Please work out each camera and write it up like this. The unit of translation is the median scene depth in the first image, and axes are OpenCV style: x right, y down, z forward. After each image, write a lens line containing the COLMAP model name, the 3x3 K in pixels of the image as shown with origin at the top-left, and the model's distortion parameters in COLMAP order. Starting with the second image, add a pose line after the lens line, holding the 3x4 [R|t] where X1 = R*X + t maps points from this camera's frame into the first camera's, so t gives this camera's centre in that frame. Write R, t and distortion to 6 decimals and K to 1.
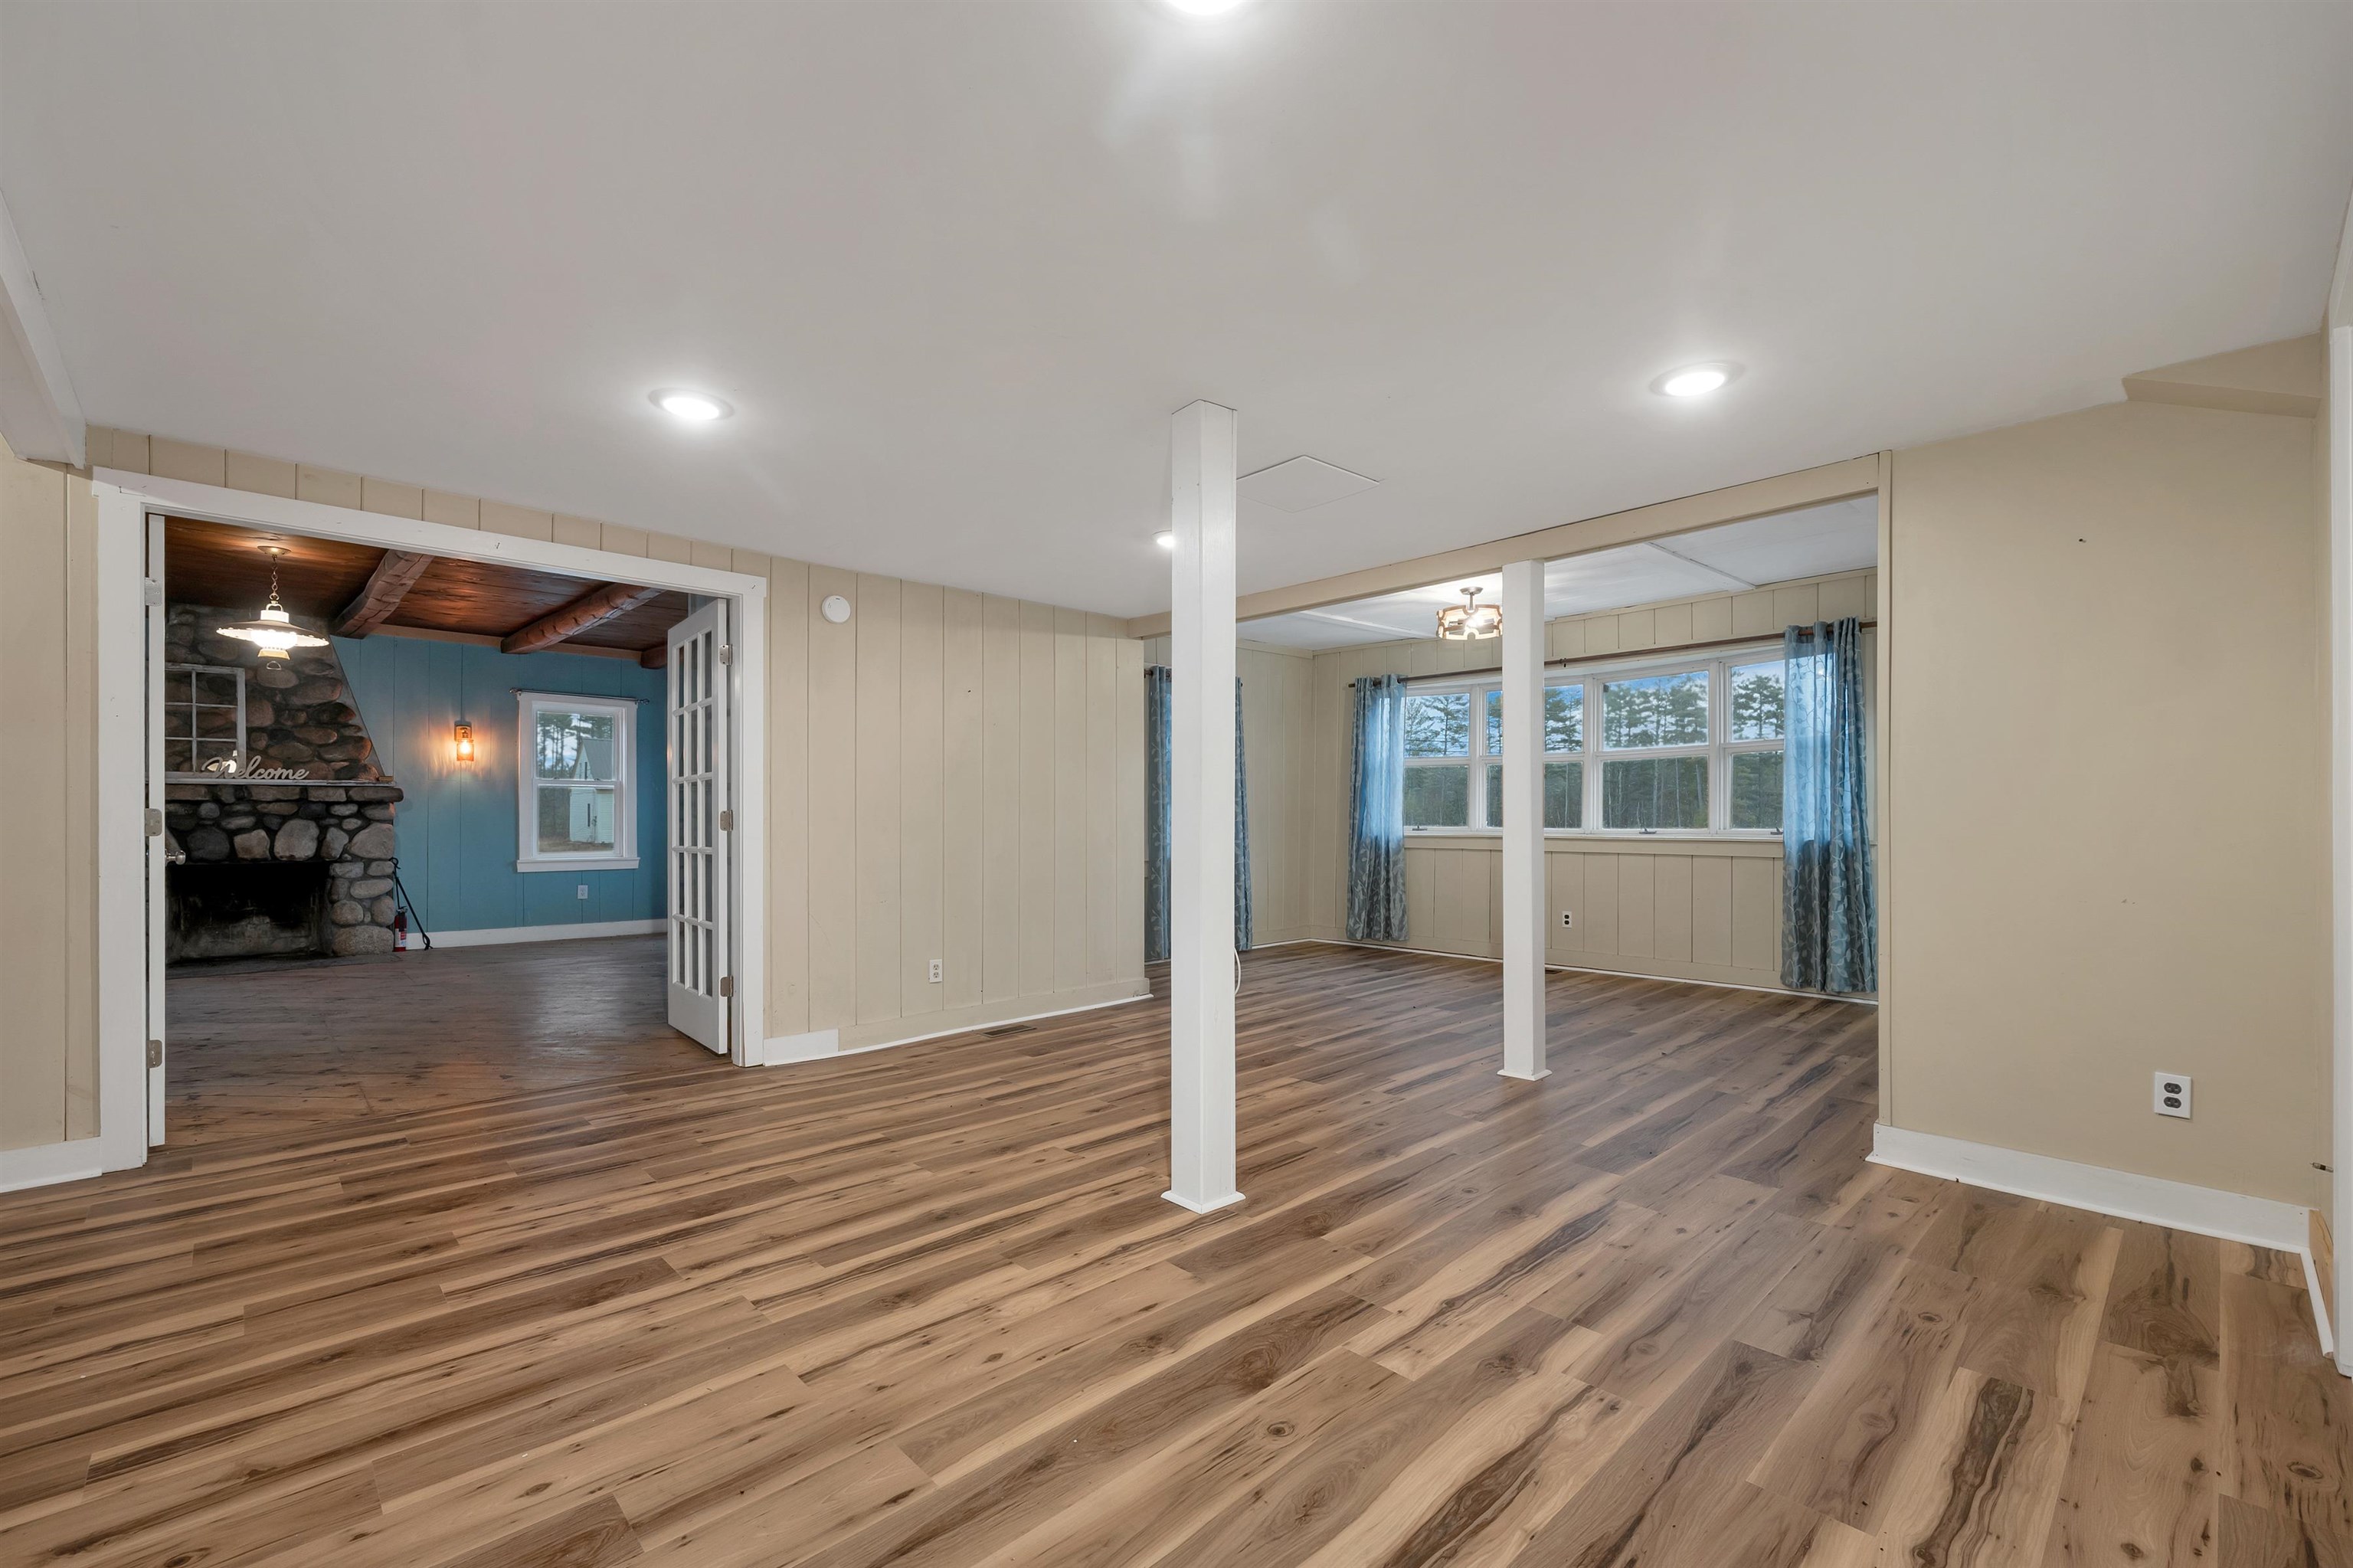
lens RADIAL K [[992.0, 0, 1180.5], [0, 992.0, 849.4], [0, 0, 1]] dist [0.002565, 0.000006]
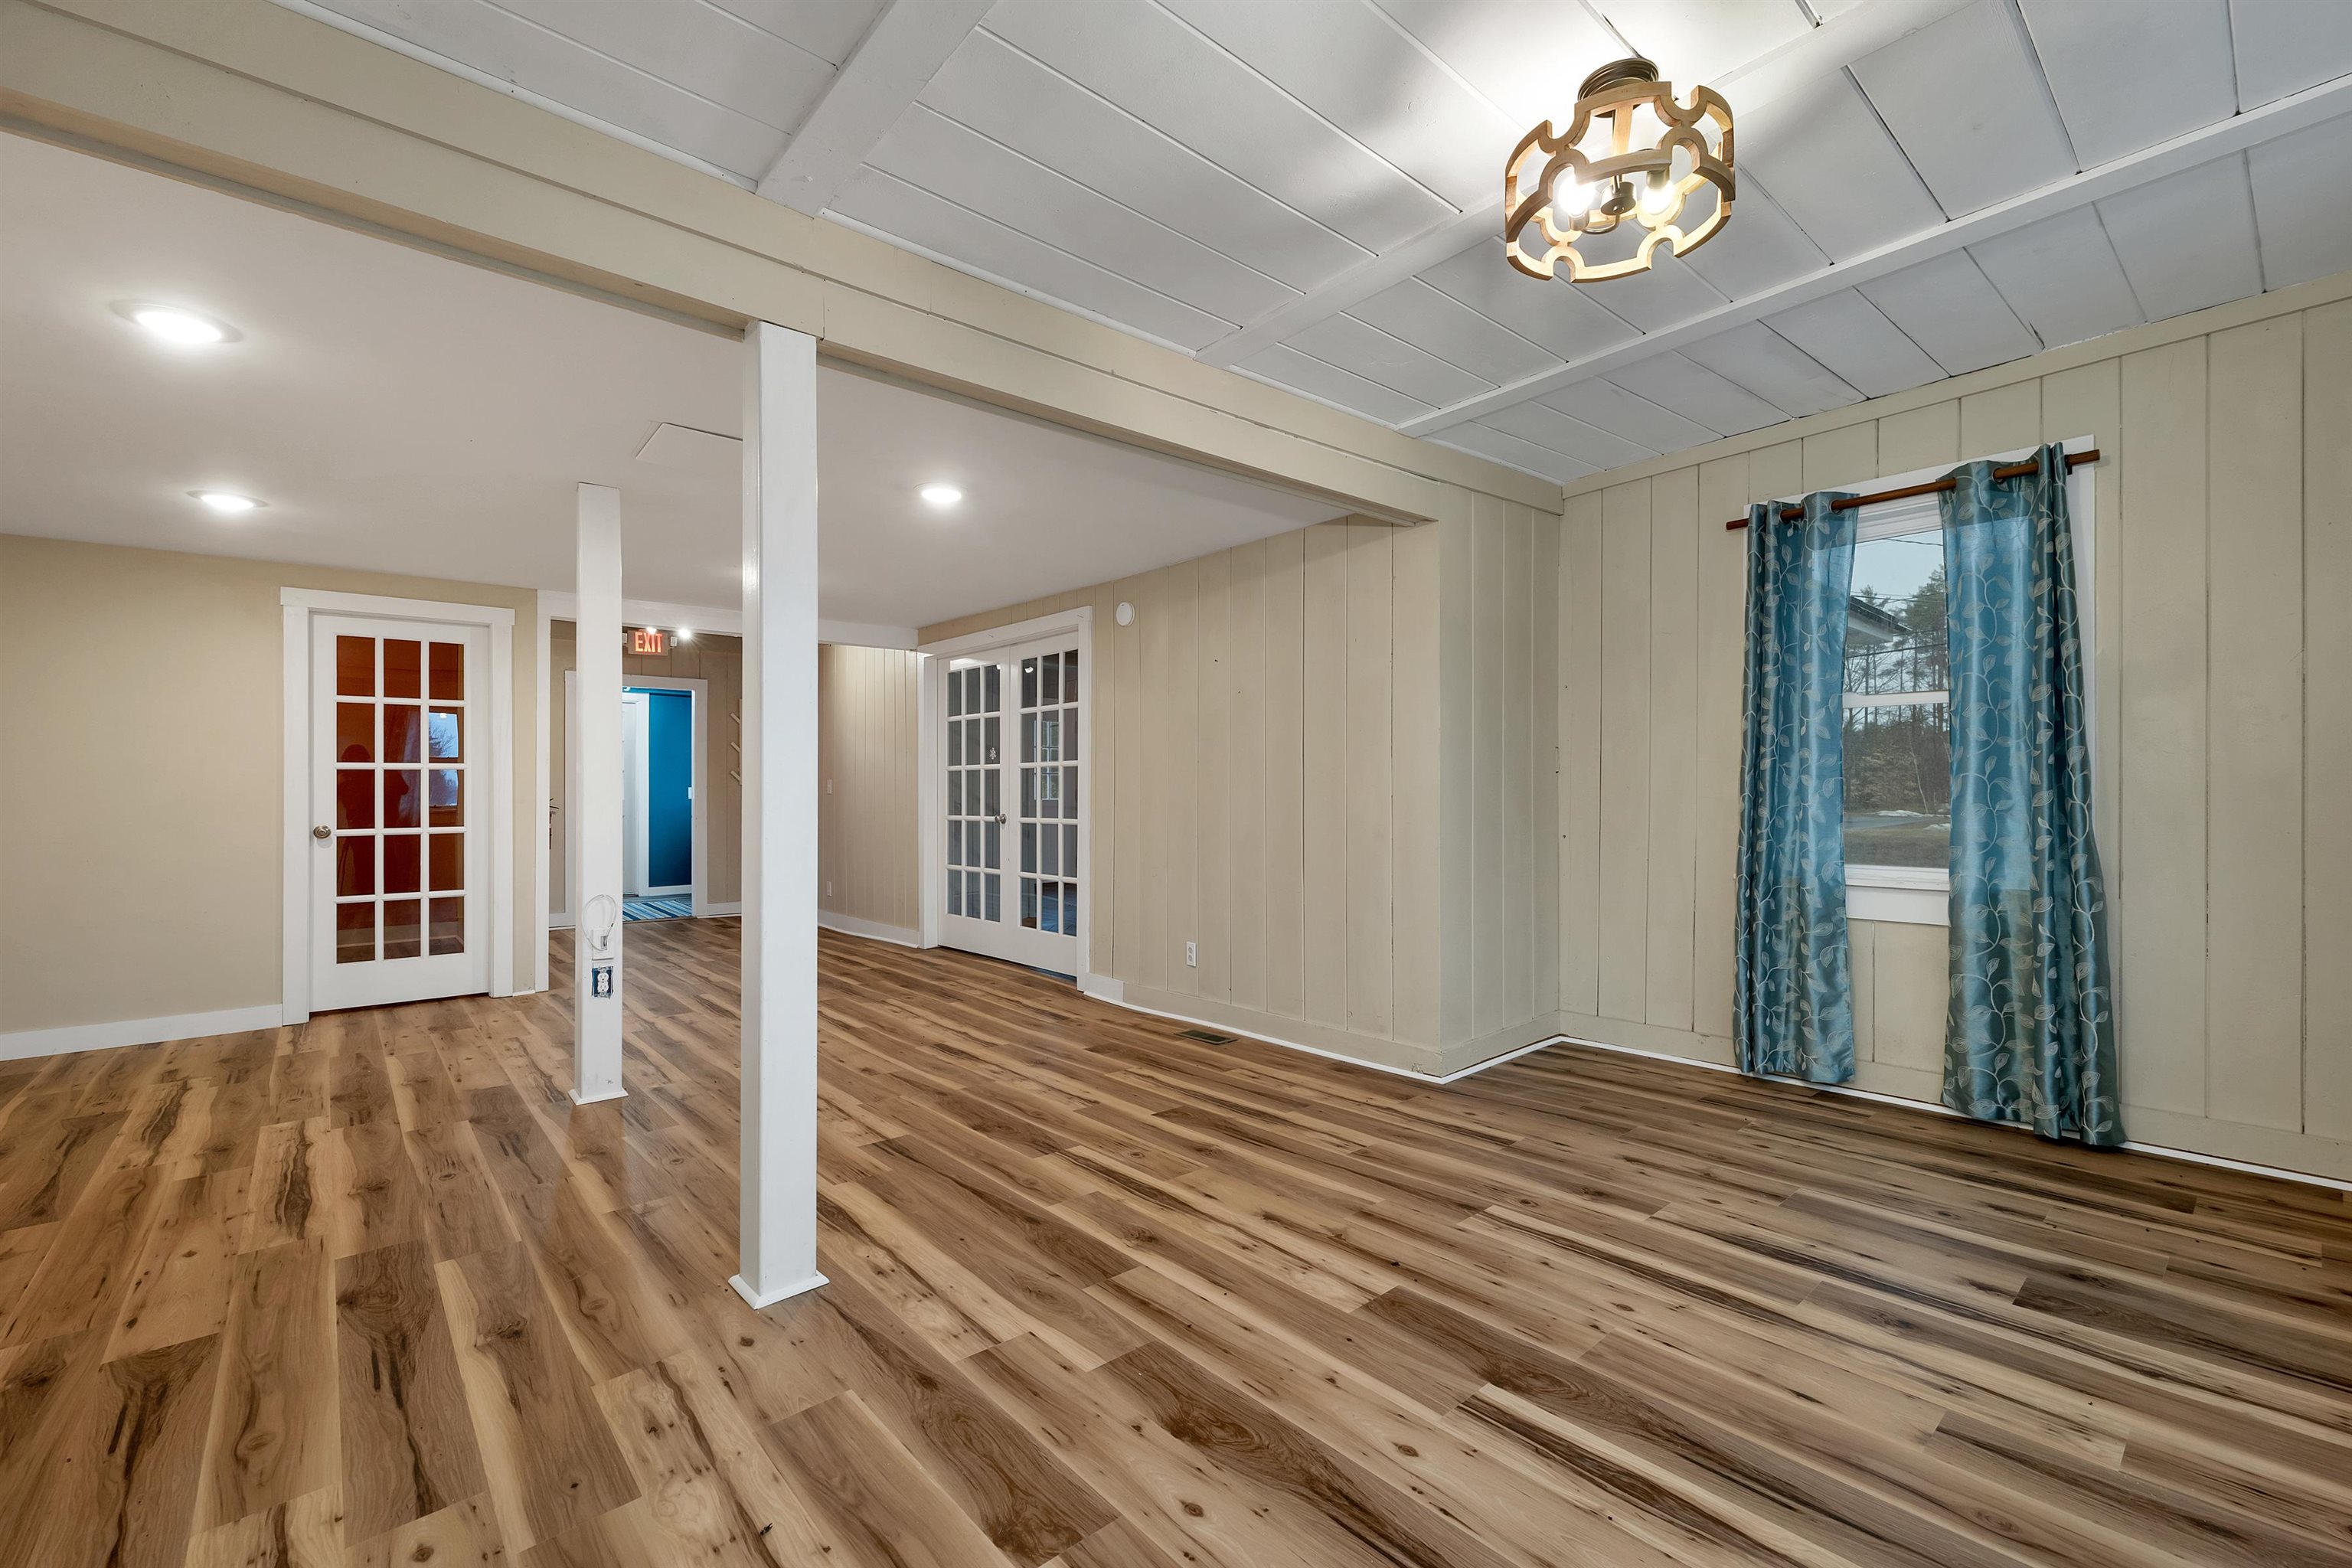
lens RADIAL K [[1005.6, 0, 1176.0], [0, 1005.6, 784.0], [0, 0, 1]] dist [-0.000469, -0.000186]
pose [[-0.057272, -0.003270, -0.998353, 1.211127], [-0.028093, 0.999604, -0.001663, -0.066340], [0.997963, 0.027952, -0.057341, 1.710813]]
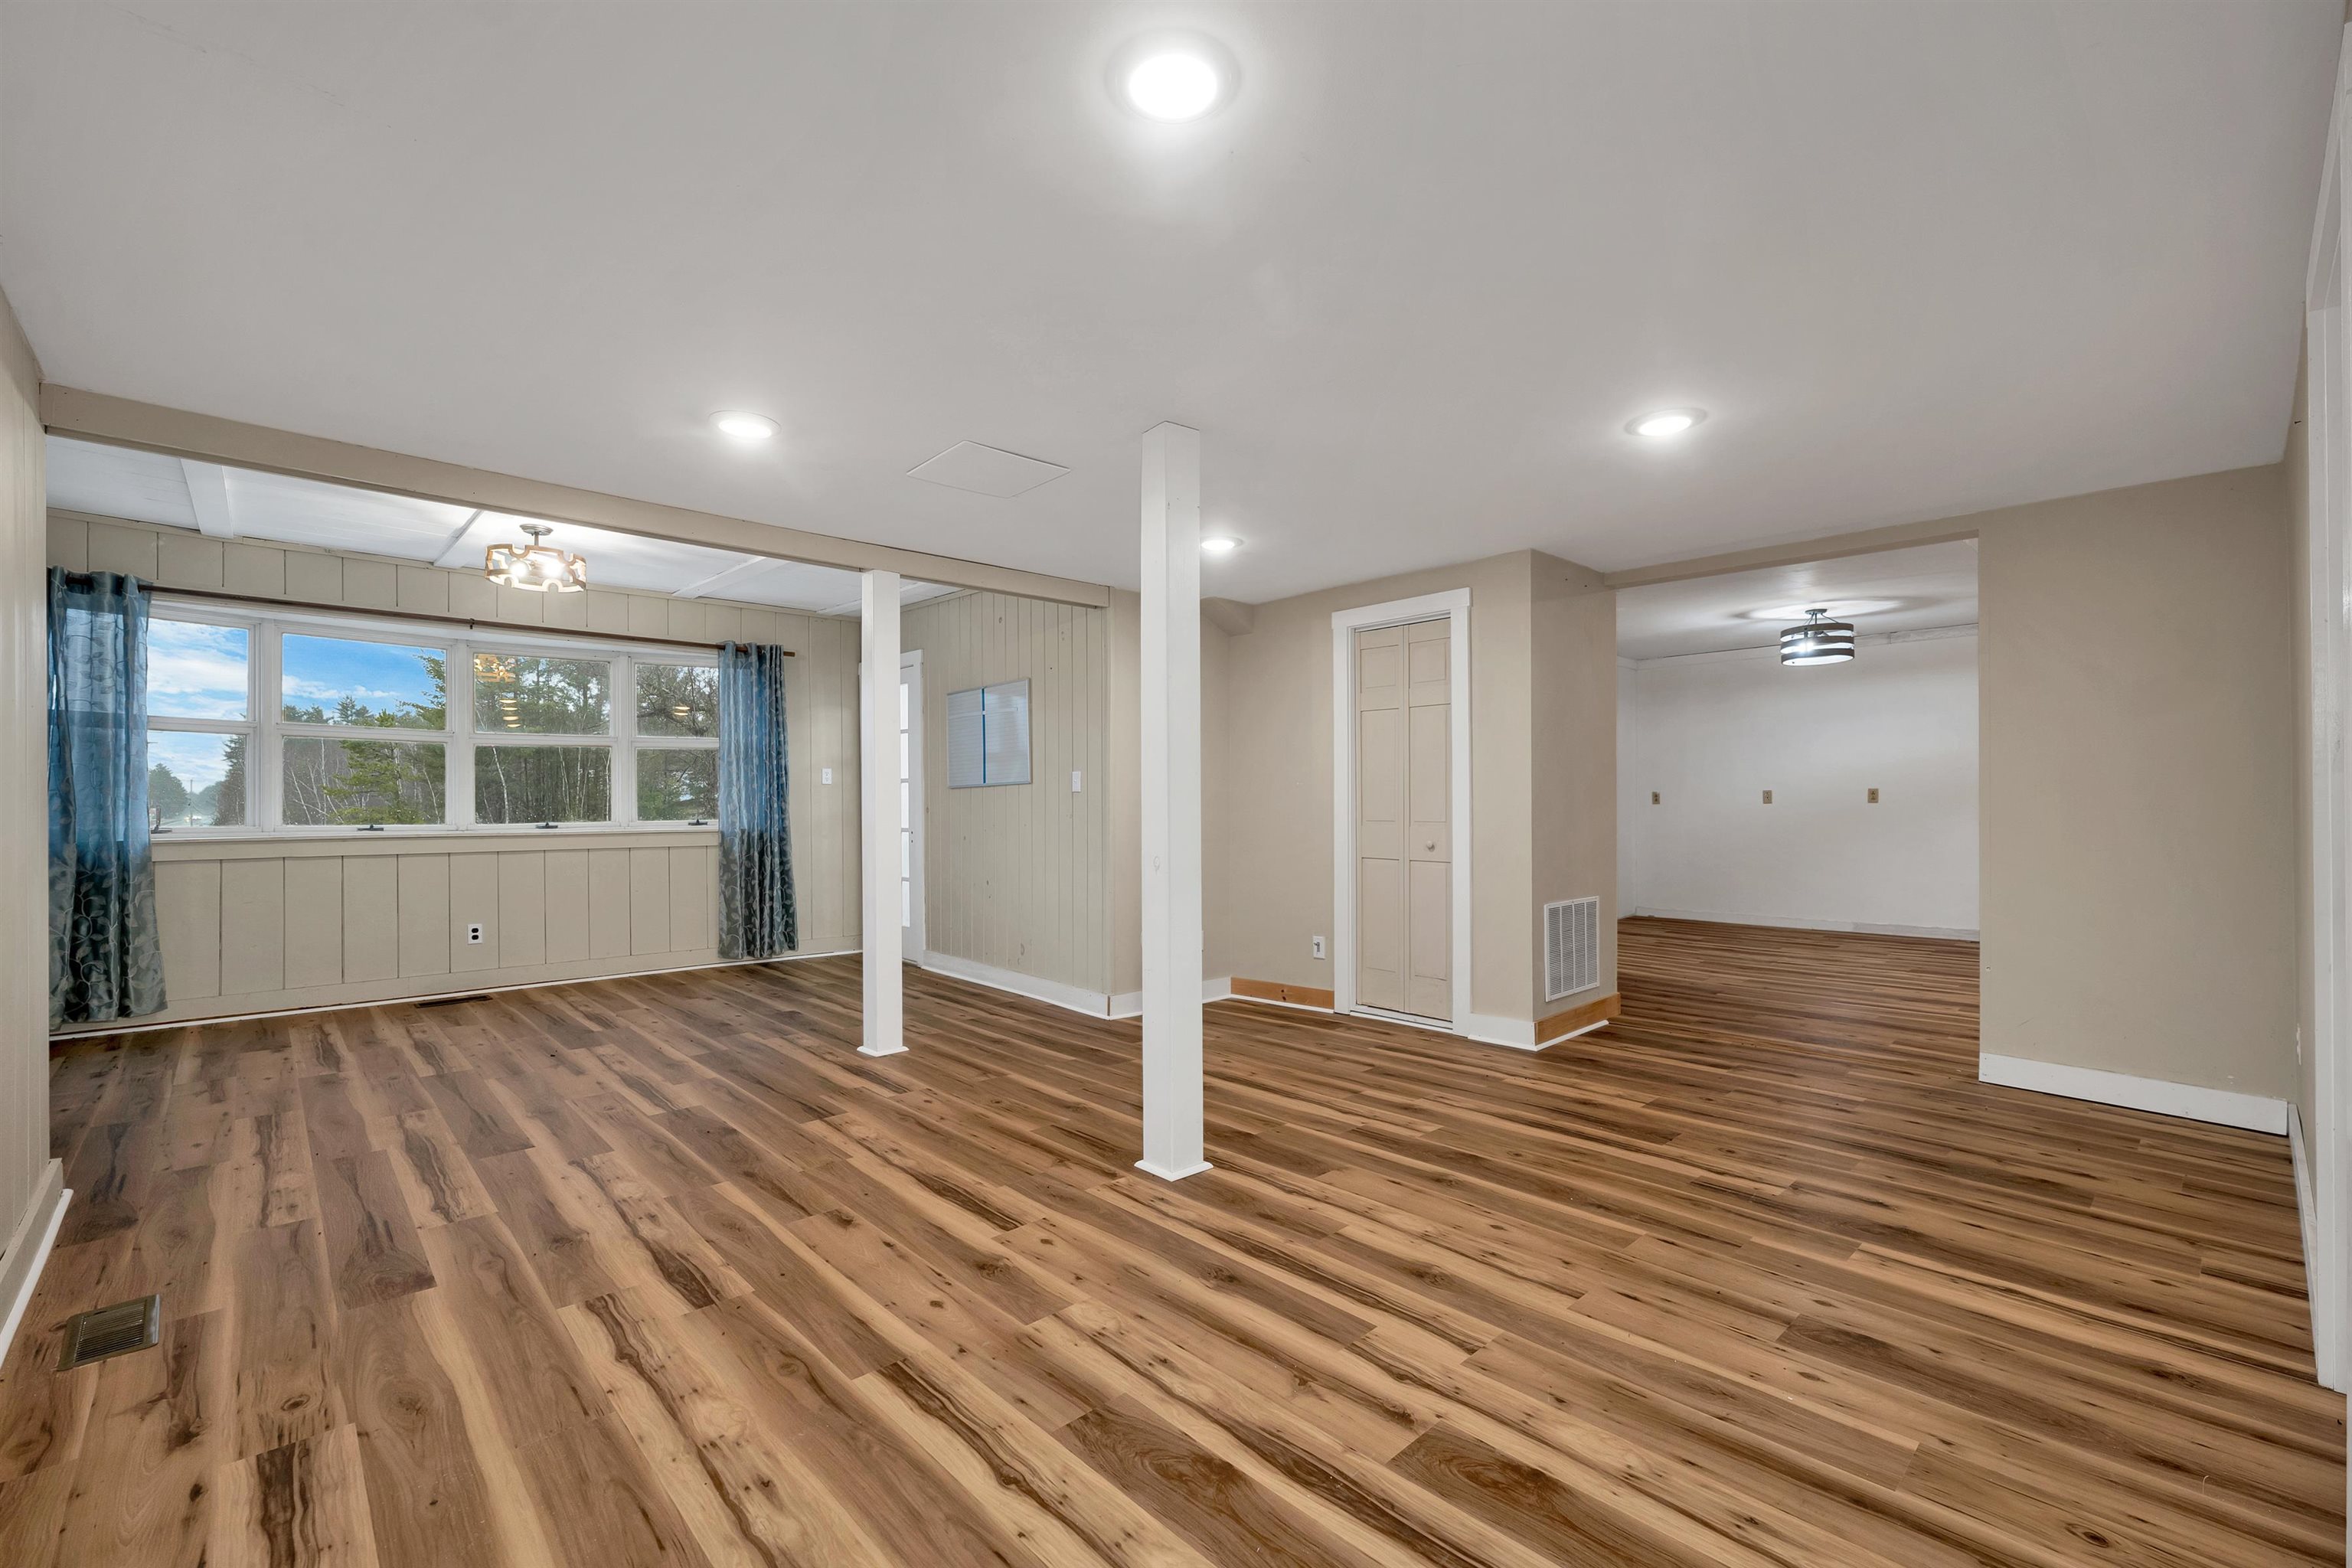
lens RADIAL K [[987.0, 0, 1182.5], [0, 987.0, 800.7], [0, 0, 1]] dist [-0.000497, -0.000314]
pose [[0.010708, 0.005761, 0.999926, -0.976870], [0.036483, 0.999315, -0.006148, -0.031258], [-0.999277, 0.036546, 0.010491, 0.911618]]
